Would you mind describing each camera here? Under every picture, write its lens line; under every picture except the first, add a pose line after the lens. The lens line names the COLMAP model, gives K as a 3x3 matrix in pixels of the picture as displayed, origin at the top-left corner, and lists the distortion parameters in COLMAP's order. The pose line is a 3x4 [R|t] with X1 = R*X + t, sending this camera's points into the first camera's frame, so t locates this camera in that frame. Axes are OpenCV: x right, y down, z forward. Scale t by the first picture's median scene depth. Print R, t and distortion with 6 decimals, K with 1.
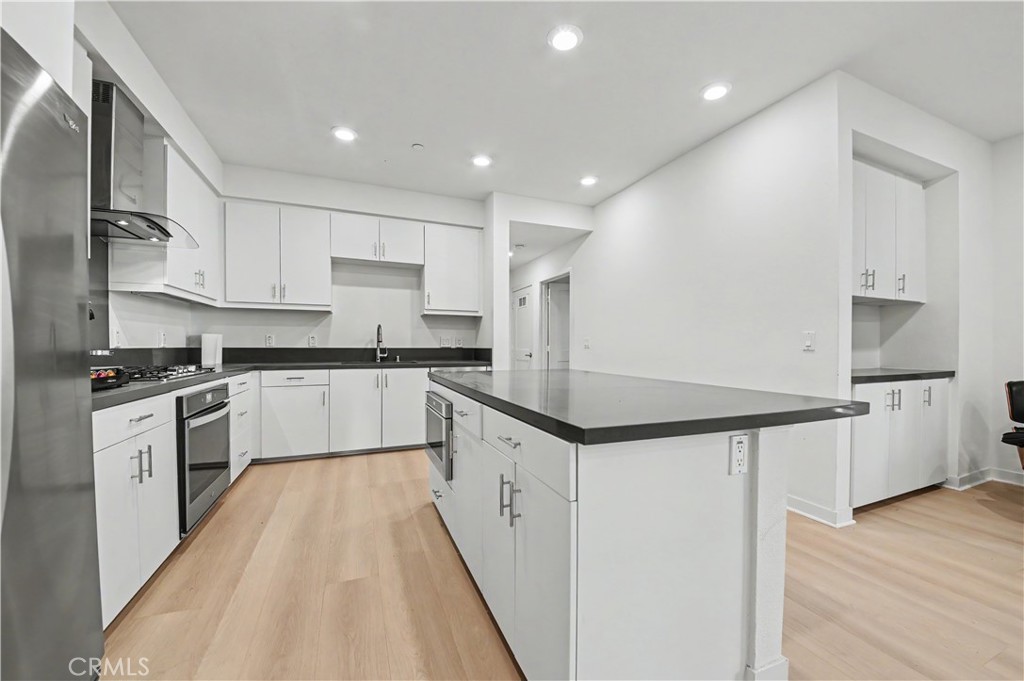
lens RADIAL K [[396.3, 0, 517.7], [0, 396.3, 346.3], [0, 0, 1]] dist [0.020750, -0.016180]
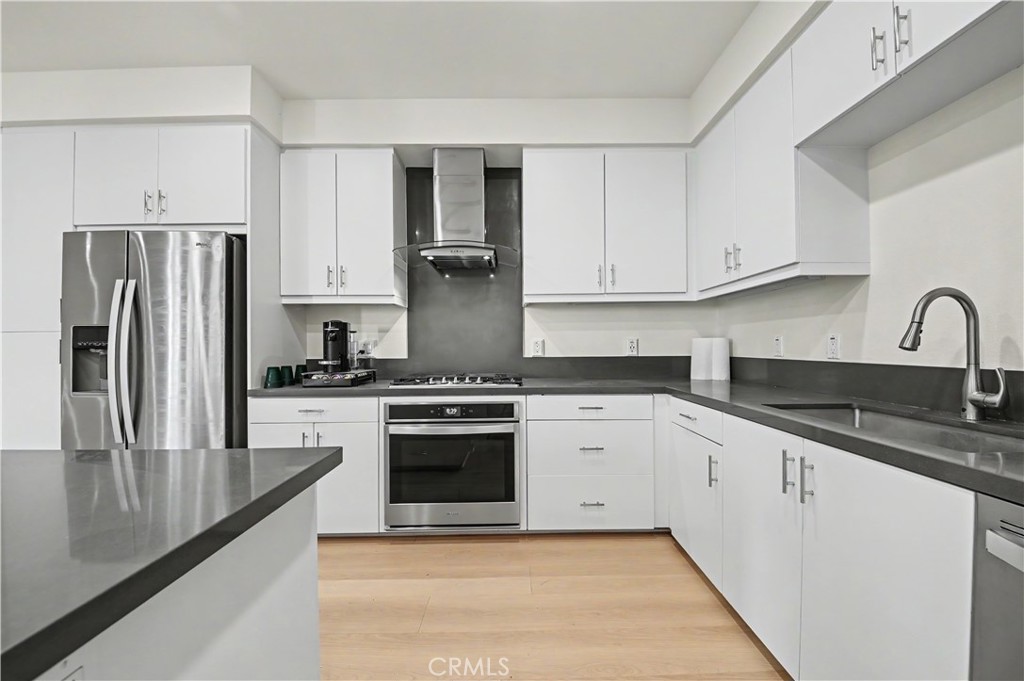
lens RADIAL K [[396.3, 0, 517.7], [0, 396.3, 346.3], [0, 0, 1]] dist [0.020750, -0.016180]
pose [[-0.372992, -0.000648, -0.927834, 0.031922], [0.005385, 0.999981, -0.002863, -0.015318], [0.927819, -0.006065, -0.372981, 0.941802]]
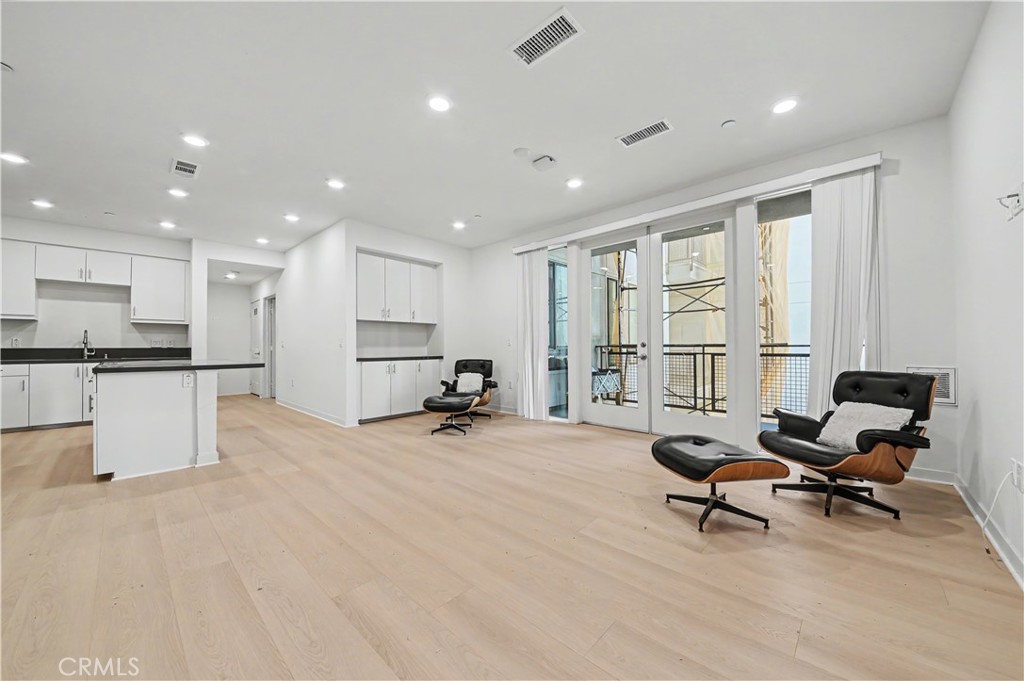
lens RADIAL K [[365.8, 0, 511.2], [0, 365.8, 343.7], [0, 0, 1]] dist [-0.001039, -0.008057]
pose [[0.911313, -0.002656, 0.411705, 0.502744], [0.008024, 0.999904, -0.011312, 0.016497], [-0.411635, 0.013612, 0.911247, -0.745885]]
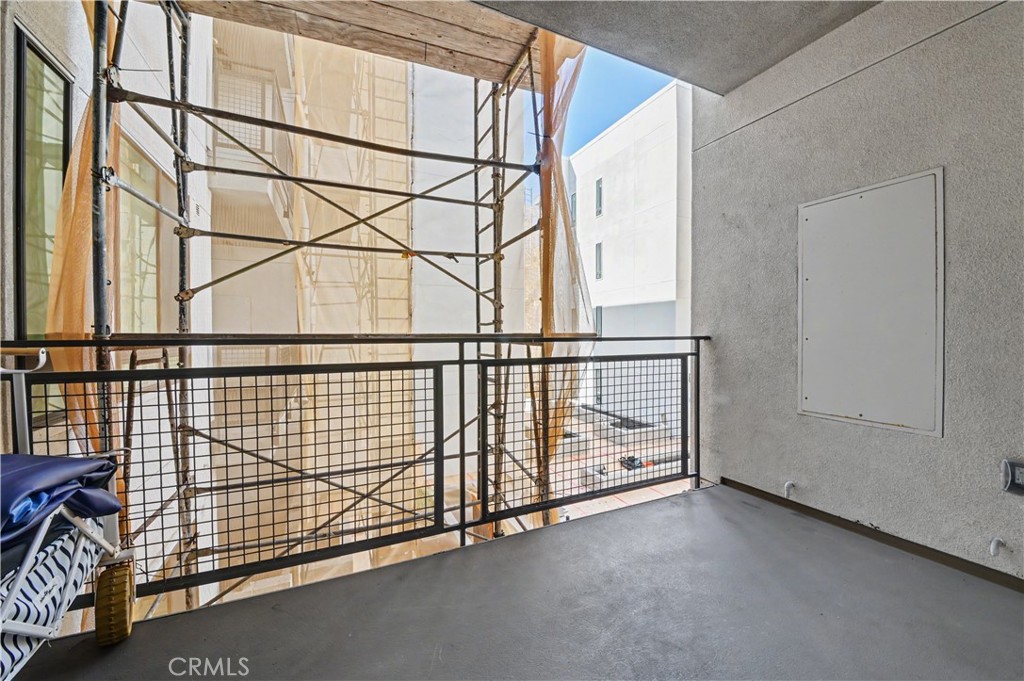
lens RADIAL K [[380.0, 0, 515.9], [0, 380.0, 346.1], [0, 0, 1]] dist [0.024959, -0.018488]
pose [[-0.065388, -0.031042, 0.997377, 1.300699], [0.006667, 0.999480, 0.031544, 0.007743], [-0.997838, 0.008712, -0.065147, 0.251199]]
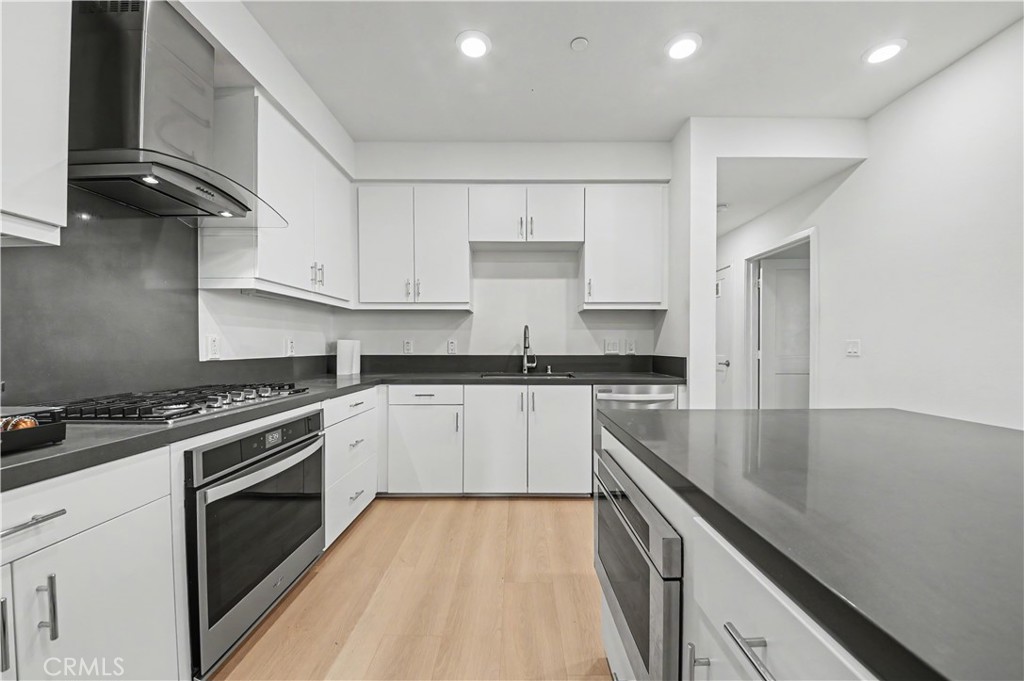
lens RADIAL K [[380.0, 0, 515.9], [0, 380.0, 346.1], [0, 0, 1]] dist [0.024959, -0.018488]
pose [[0.923461, -0.001529, -0.383688, -0.095500], [0.001159, 0.999999, -0.001194, -0.015388], [0.383690, 0.000657, 0.923462, 0.353198]]
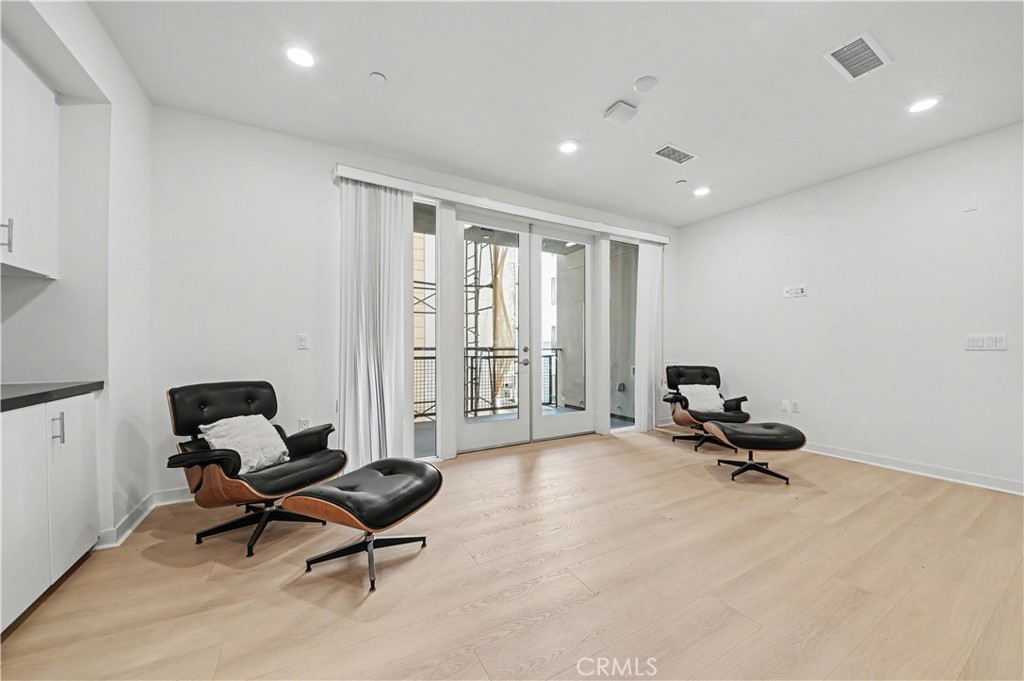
lens RADIAL K [[360.3, 0, 509.9], [0, 360.3, 351.8], [0, 0, 1]] dist [-0.025261, -0.000142]
pose [[-0.116110, -0.016194, 0.993104, 0.319472], [0.002009, 0.999861, 0.016539, 0.000878], [-0.993234, 0.003915, -0.116061, 0.278715]]
